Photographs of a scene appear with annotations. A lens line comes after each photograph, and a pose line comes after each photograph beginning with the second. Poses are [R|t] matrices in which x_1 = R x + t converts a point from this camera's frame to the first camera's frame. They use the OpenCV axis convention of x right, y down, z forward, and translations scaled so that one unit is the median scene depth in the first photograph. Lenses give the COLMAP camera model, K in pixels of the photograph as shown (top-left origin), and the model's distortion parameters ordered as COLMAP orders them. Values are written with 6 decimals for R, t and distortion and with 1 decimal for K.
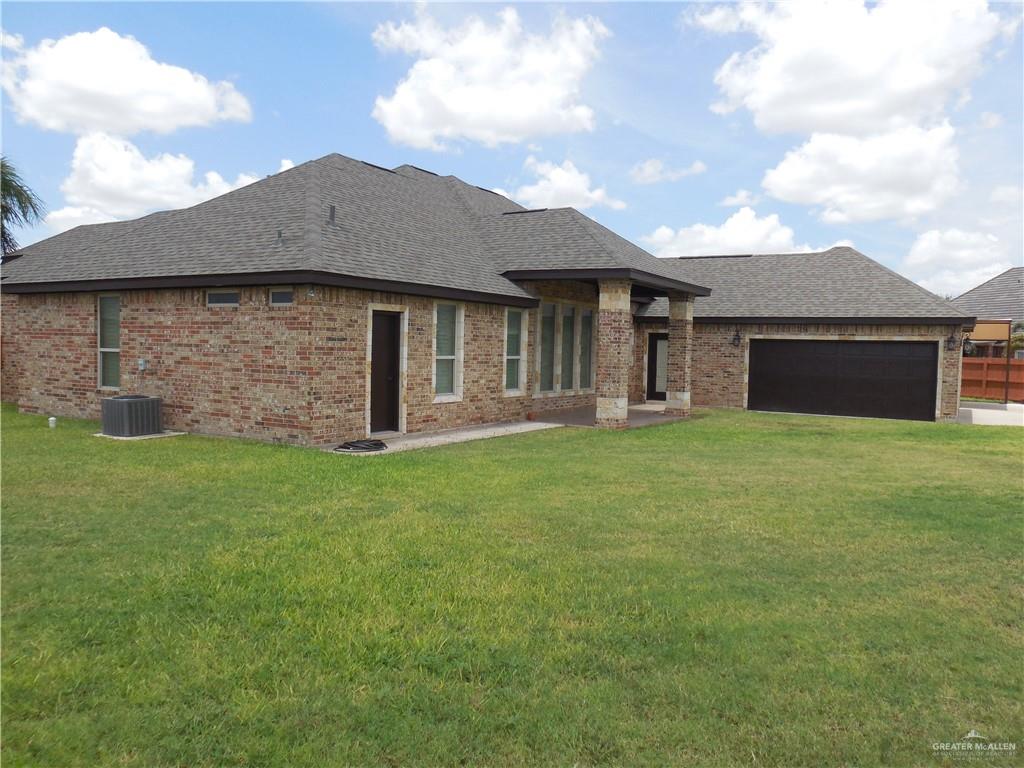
lens RADIAL K [[789.8, 0, 516.7], [0, 789.8, 381.5], [0, 0, 1]] dist [-0.061291, 0.029142]
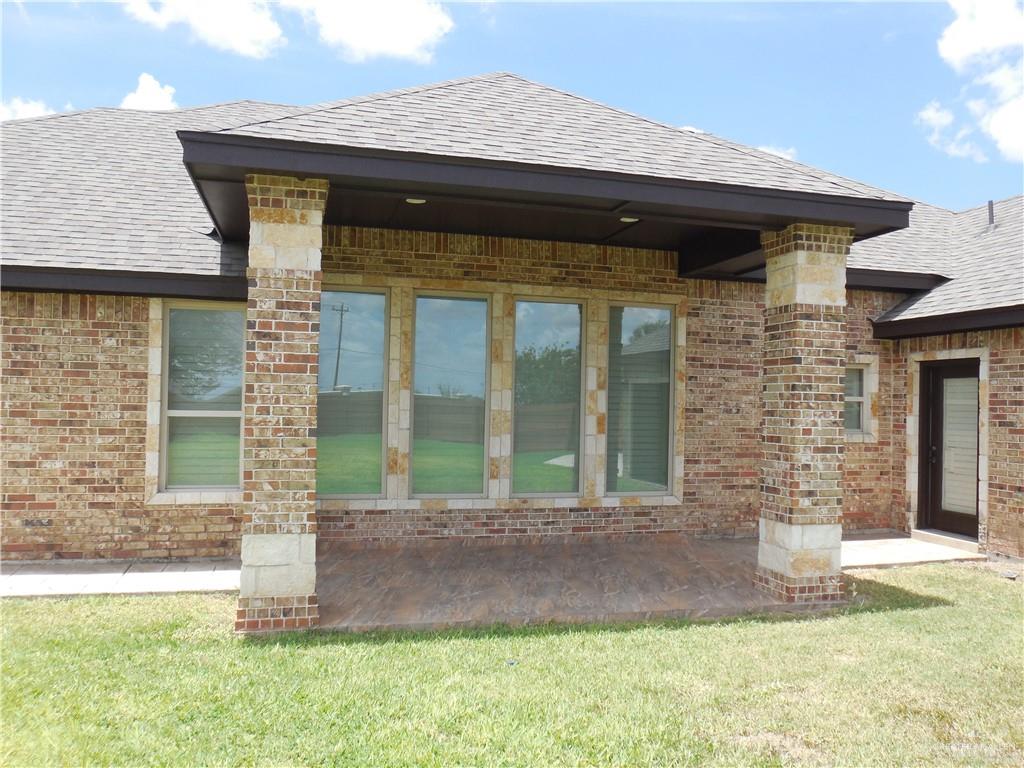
lens RADIAL K [[789.8, 0, 517.7], [0, 789.8, 386.4], [0, 0, 1]] dist [-0.061291, 0.029142]
pose [[0.715568, -0.023648, -0.698143, 0.442436], [-0.032802, 0.997187, -0.067399, -0.022927], [0.697772, 0.071129, 0.712779, 0.846703]]
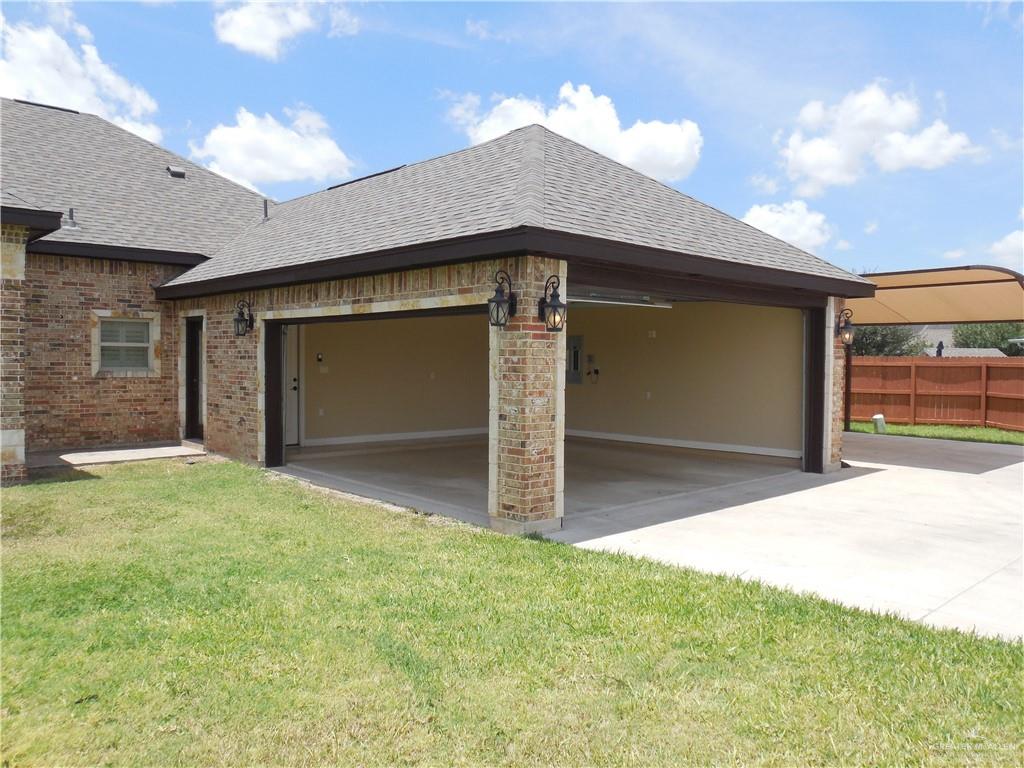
lens RADIAL K [[789.8, 0, 513.0], [0, 789.8, 388.6], [0, 0, 1]] dist [-0.061291, 0.029142]
pose [[0.956500, 0.000635, -0.291733, 0.812987], [-0.003460, 0.999952, -0.009169, -0.011126], [0.291713, 0.009780, 0.956456, 0.801090]]
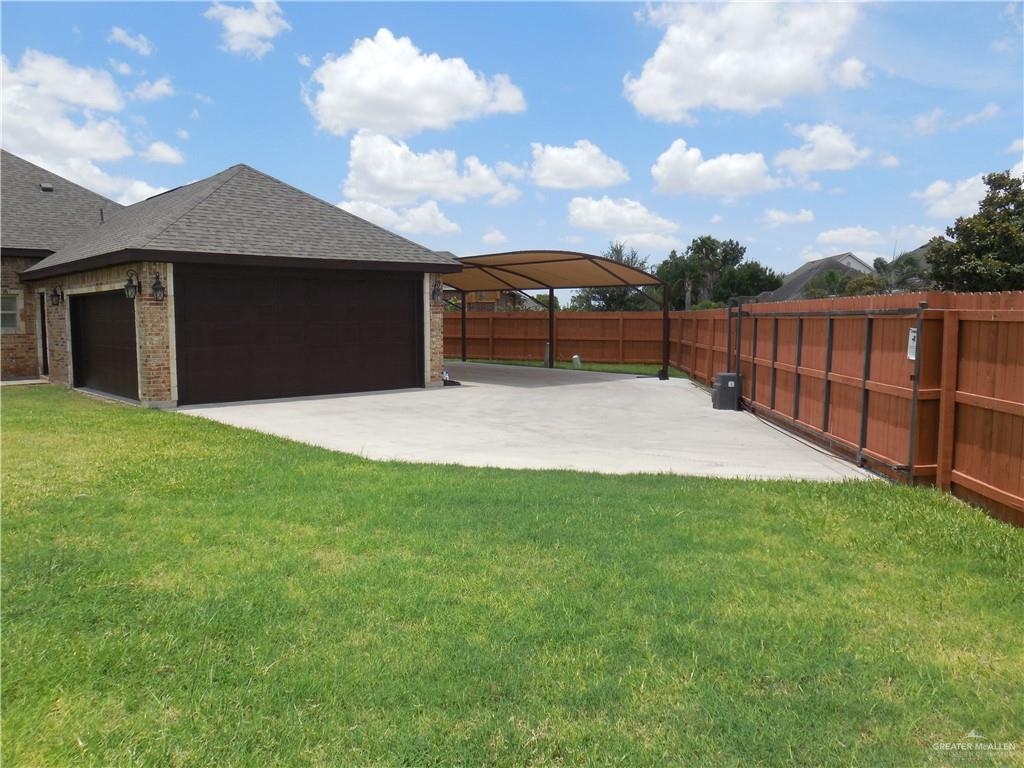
lens RADIAL K [[789.8, 0, 513.1], [0, 789.8, 389.9], [0, 0, 1]] dist [-0.061291, 0.029142]
pose [[0.955026, 0.003013, -0.296508, 1.309305], [0.009751, 0.999088, 0.041560, 0.016022], [0.296363, -0.042582, 0.954126, 0.543214]]
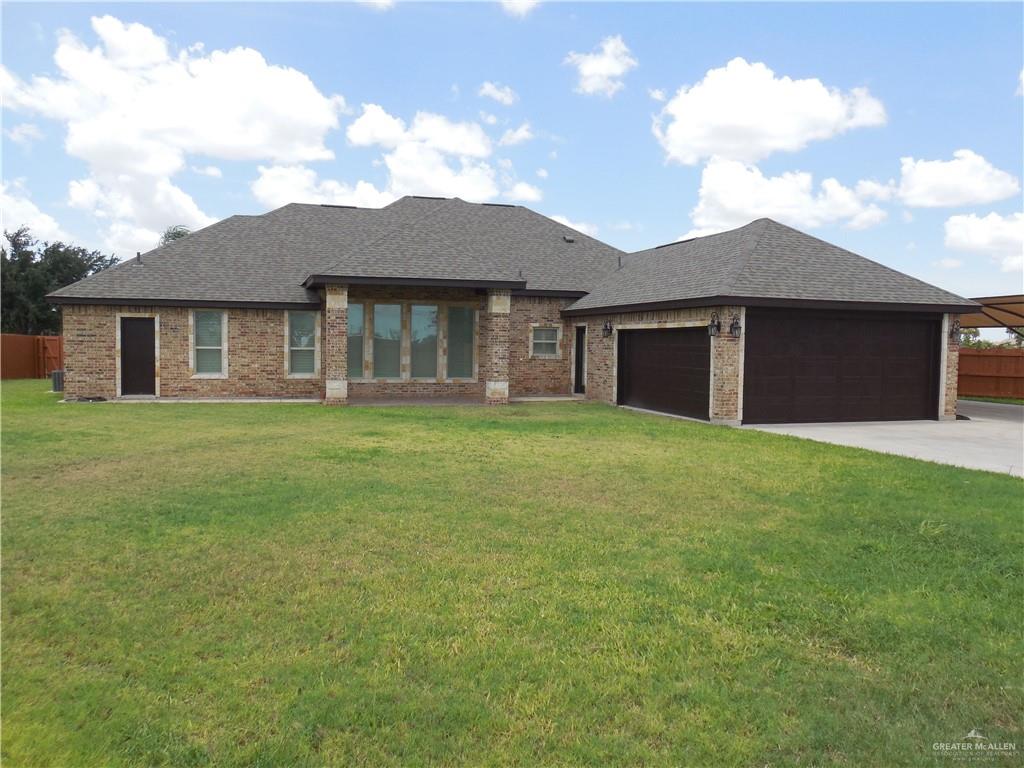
lens RADIAL K [[789.8, 0, 518.6], [0, 789.8, 394.8], [0, 0, 1]] dist [-0.061291, 0.029142]
pose [[0.745581, 0.029691, -0.665753, 1.173592], [-0.025487, 0.999547, 0.016035, 0.016820], [0.665927, 0.005013, 0.746000, 0.284531]]
